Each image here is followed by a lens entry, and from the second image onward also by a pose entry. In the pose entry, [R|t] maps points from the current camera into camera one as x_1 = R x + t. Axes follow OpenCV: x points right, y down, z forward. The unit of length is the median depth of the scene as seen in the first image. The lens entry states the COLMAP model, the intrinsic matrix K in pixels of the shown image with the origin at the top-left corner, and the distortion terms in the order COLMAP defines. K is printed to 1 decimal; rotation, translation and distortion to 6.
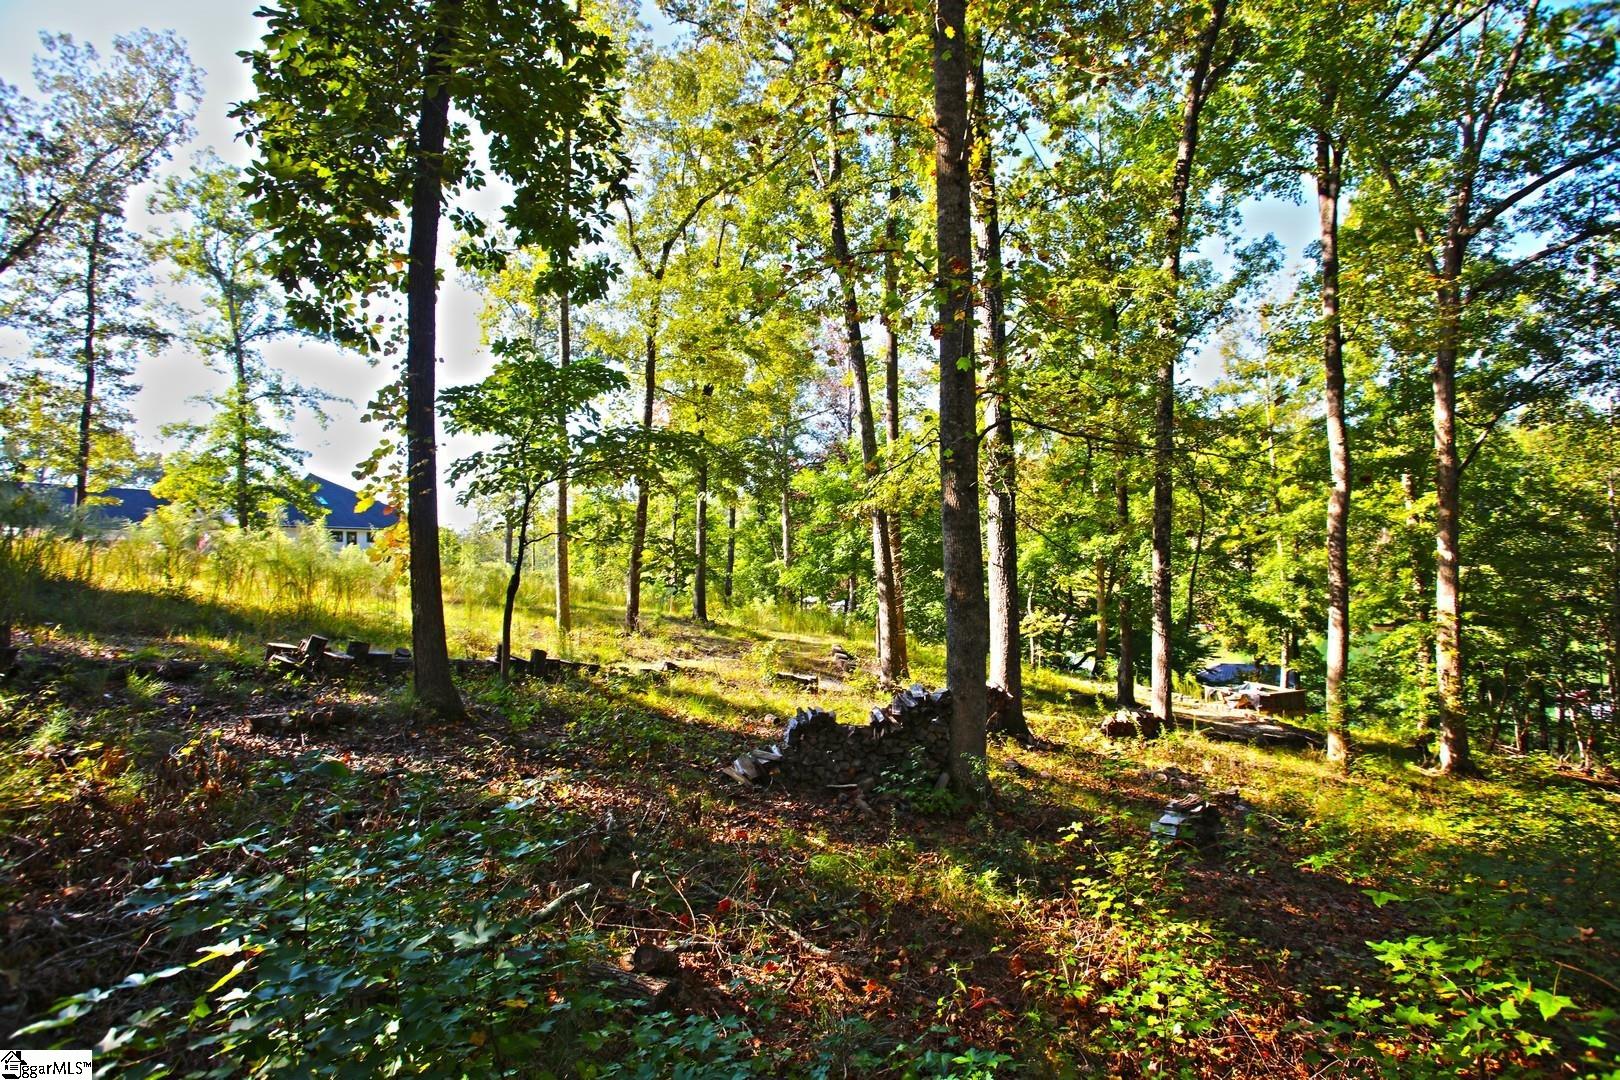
lens RADIAL K [[788.4, 0, 817.5], [0, 788.4, 545.5], [0, 0, 1]] dist [-0.068514, 0.031593]
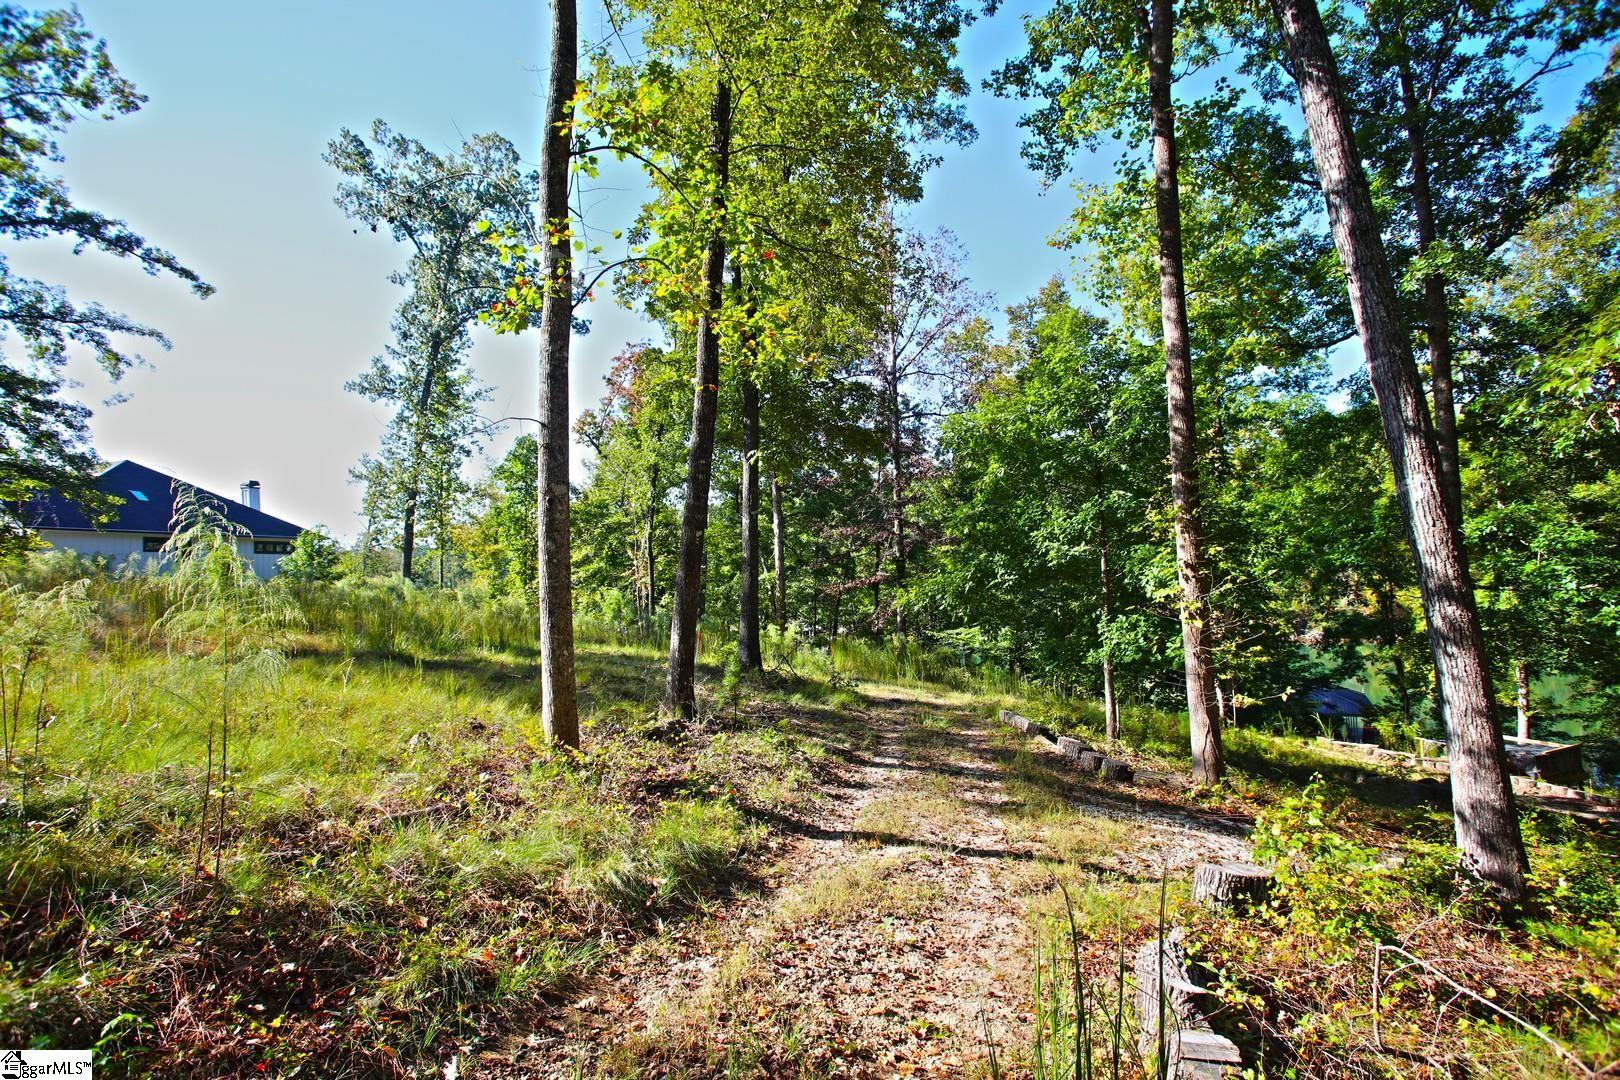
lens RADIAL K [[788.4, 0, 816.8], [0, 788.4, 546.1], [0, 0, 1]] dist [-0.068514, 0.031593]
pose [[0.993904, -0.004122, 0.110170, -0.117781], [0.006273, 0.999796, -0.019186, 0.010294], [-0.110068, 0.019760, 0.993728, 0.293792]]
